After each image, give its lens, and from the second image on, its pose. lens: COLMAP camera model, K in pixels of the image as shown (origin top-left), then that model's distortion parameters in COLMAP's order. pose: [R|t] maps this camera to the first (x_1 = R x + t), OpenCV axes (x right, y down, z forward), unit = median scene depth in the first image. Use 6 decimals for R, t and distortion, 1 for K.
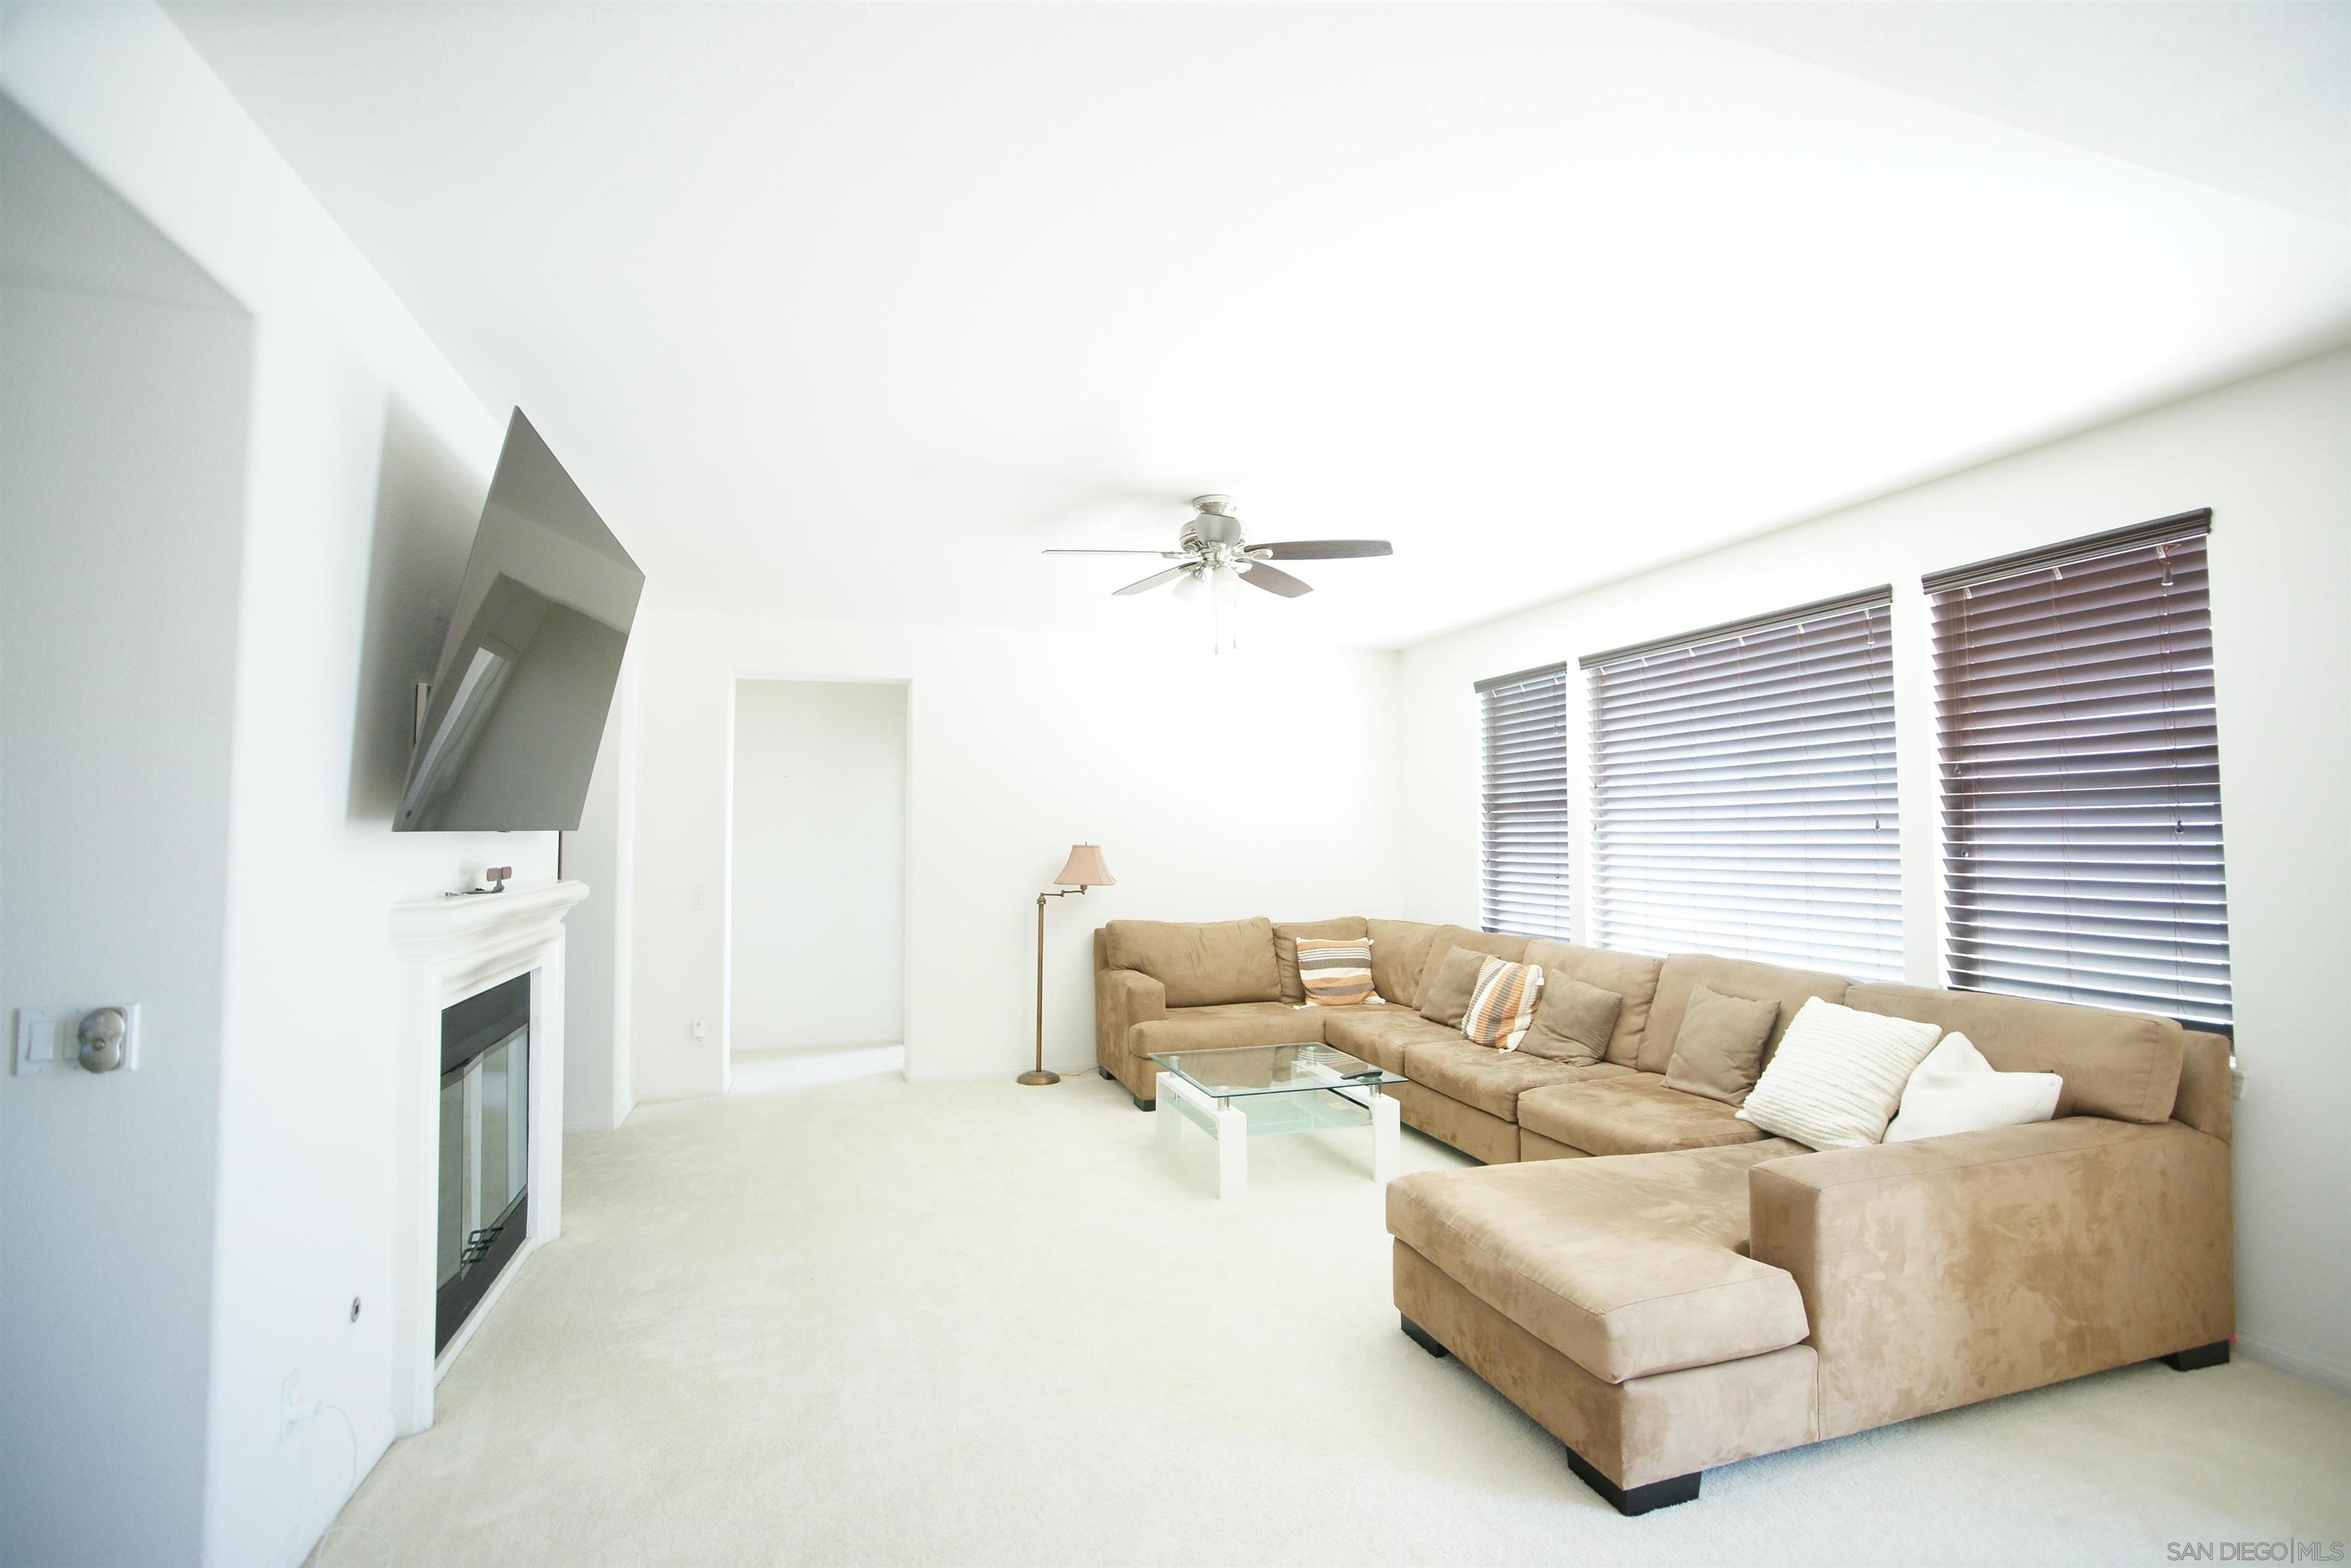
lens RADIAL K [[1088.7, 0, 1183.8], [0, 1088.7, 782.3], [0, 0, 1]] dist [-0.044301, 0.019481]
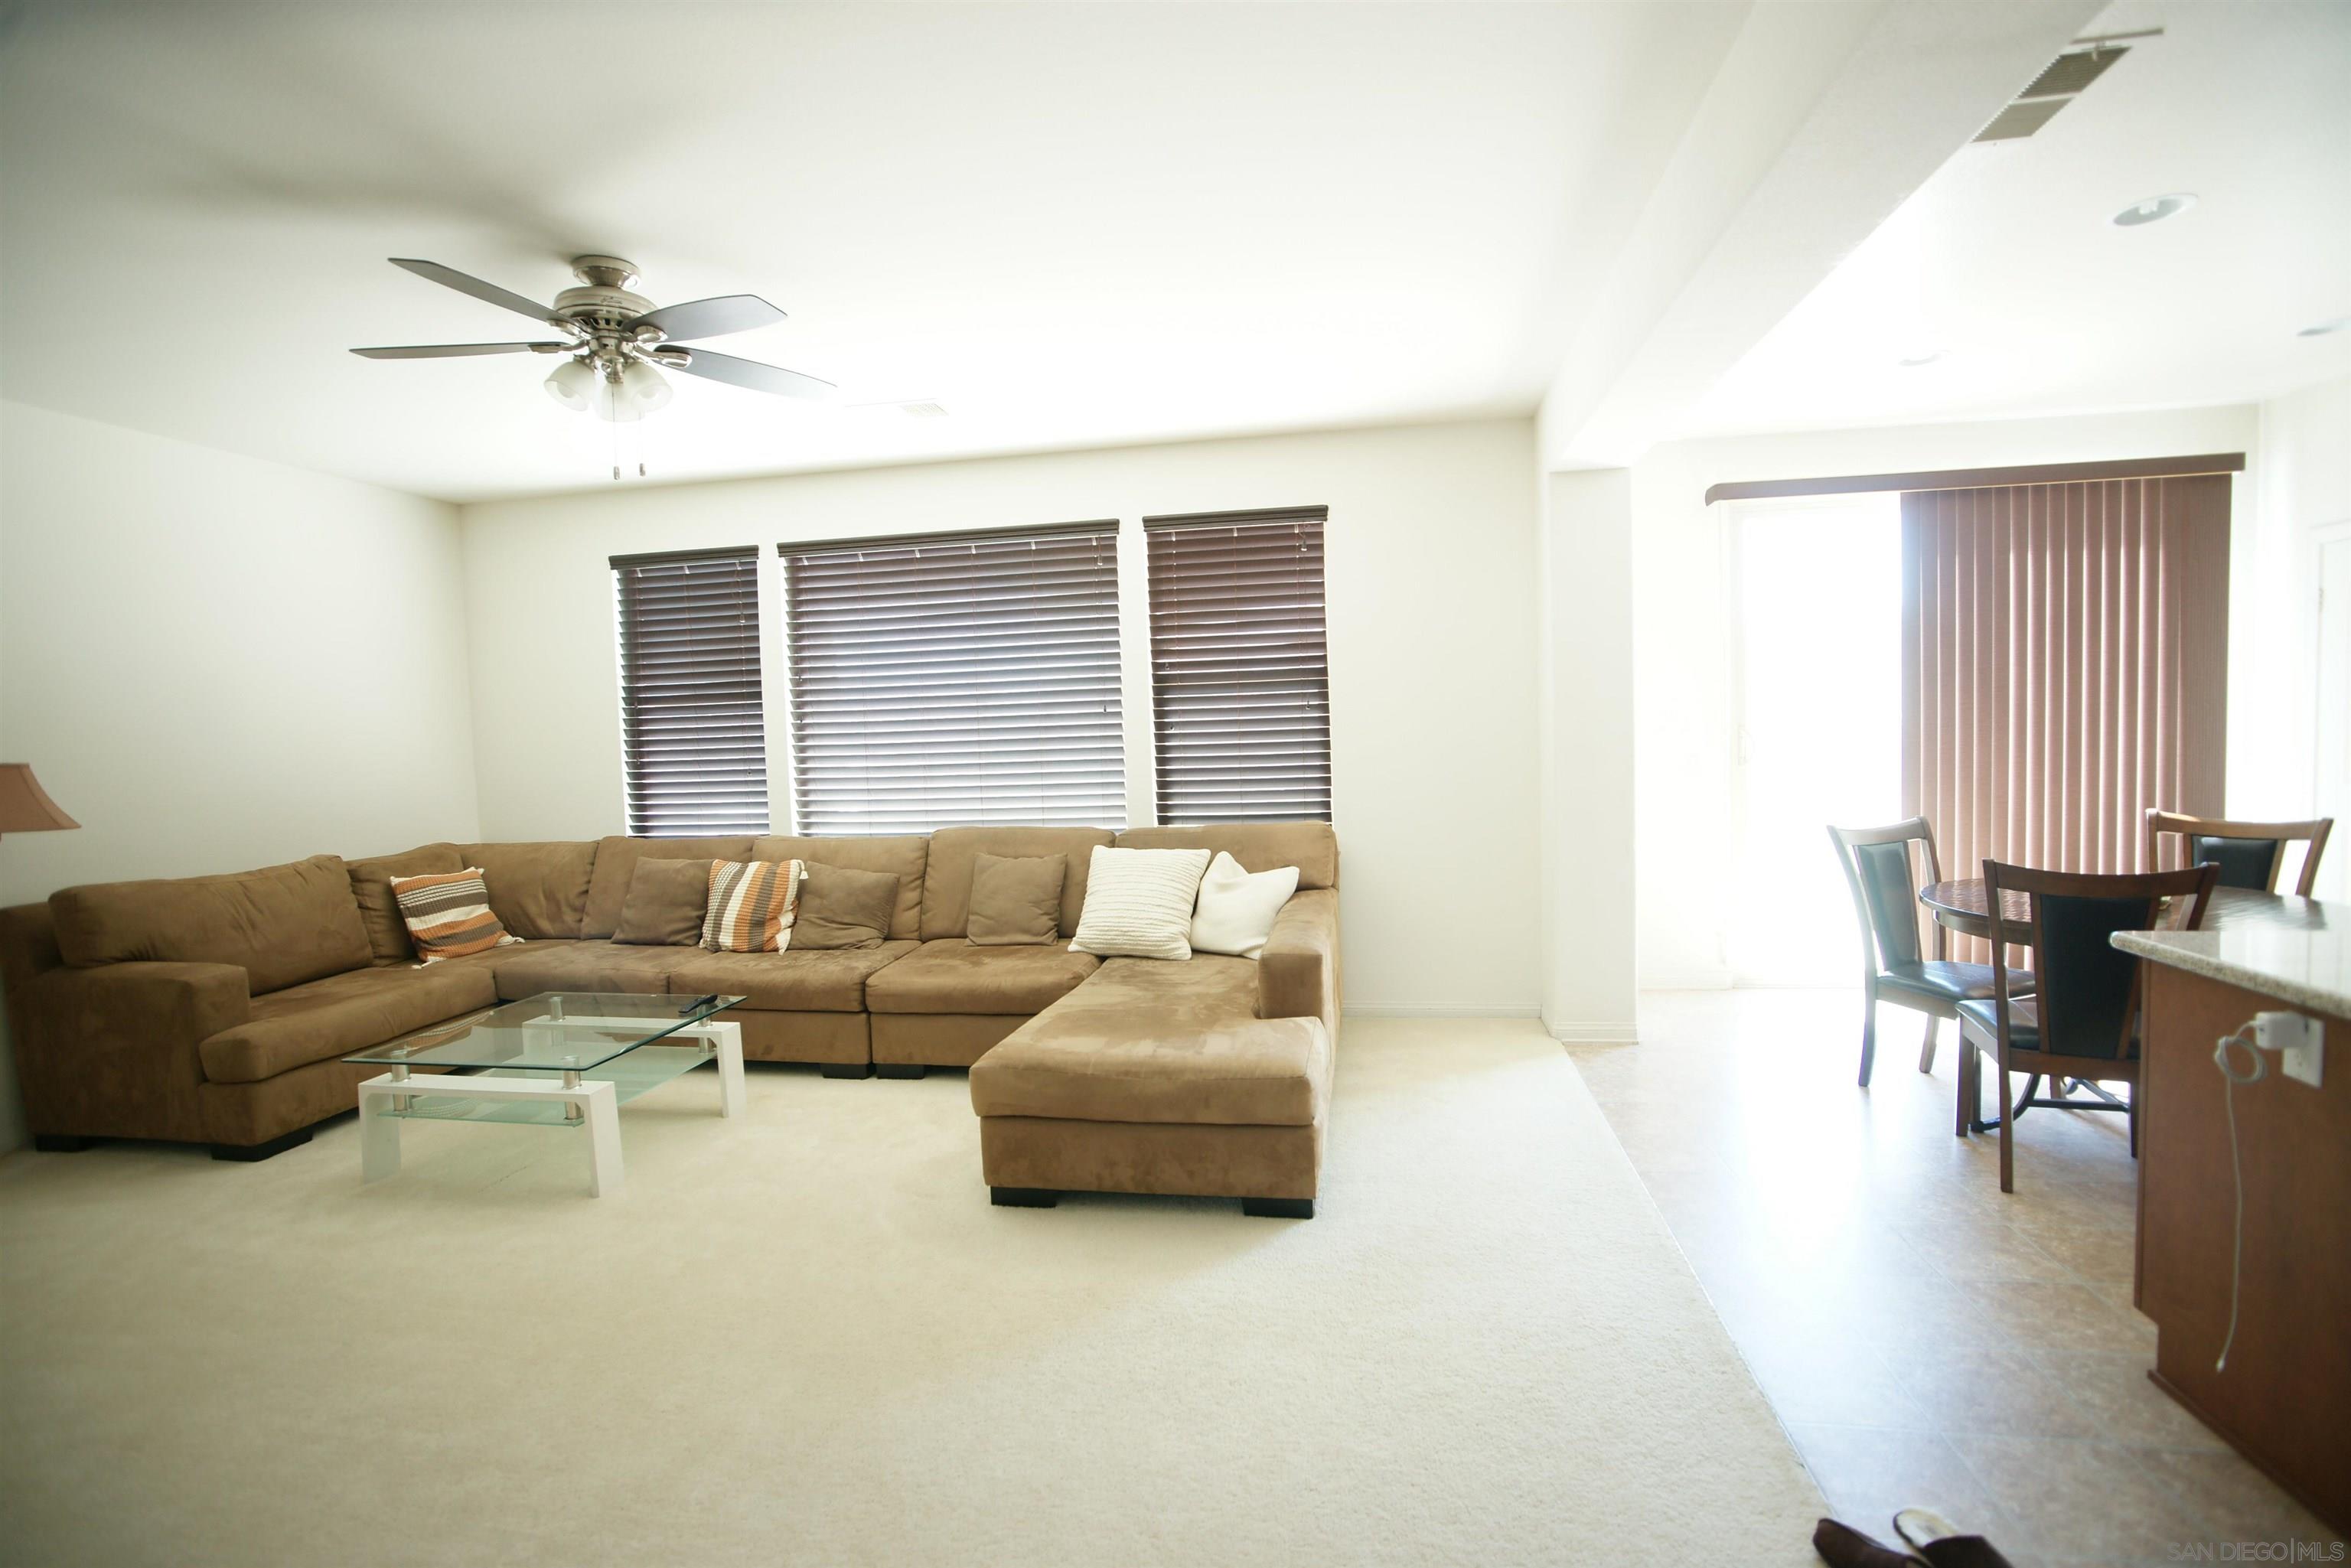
lens RADIAL K [[1088.7, 0, 1183.8], [0, 1088.7, 782.3], [0, 0, 1]] dist [-0.044301, 0.019481]
pose [[0.474351, -0.059750, 0.878306, -0.384362], [-0.012208, 0.997152, 0.074428, 0.024889], [-0.880251, -0.046027, 0.472270, 0.255954]]
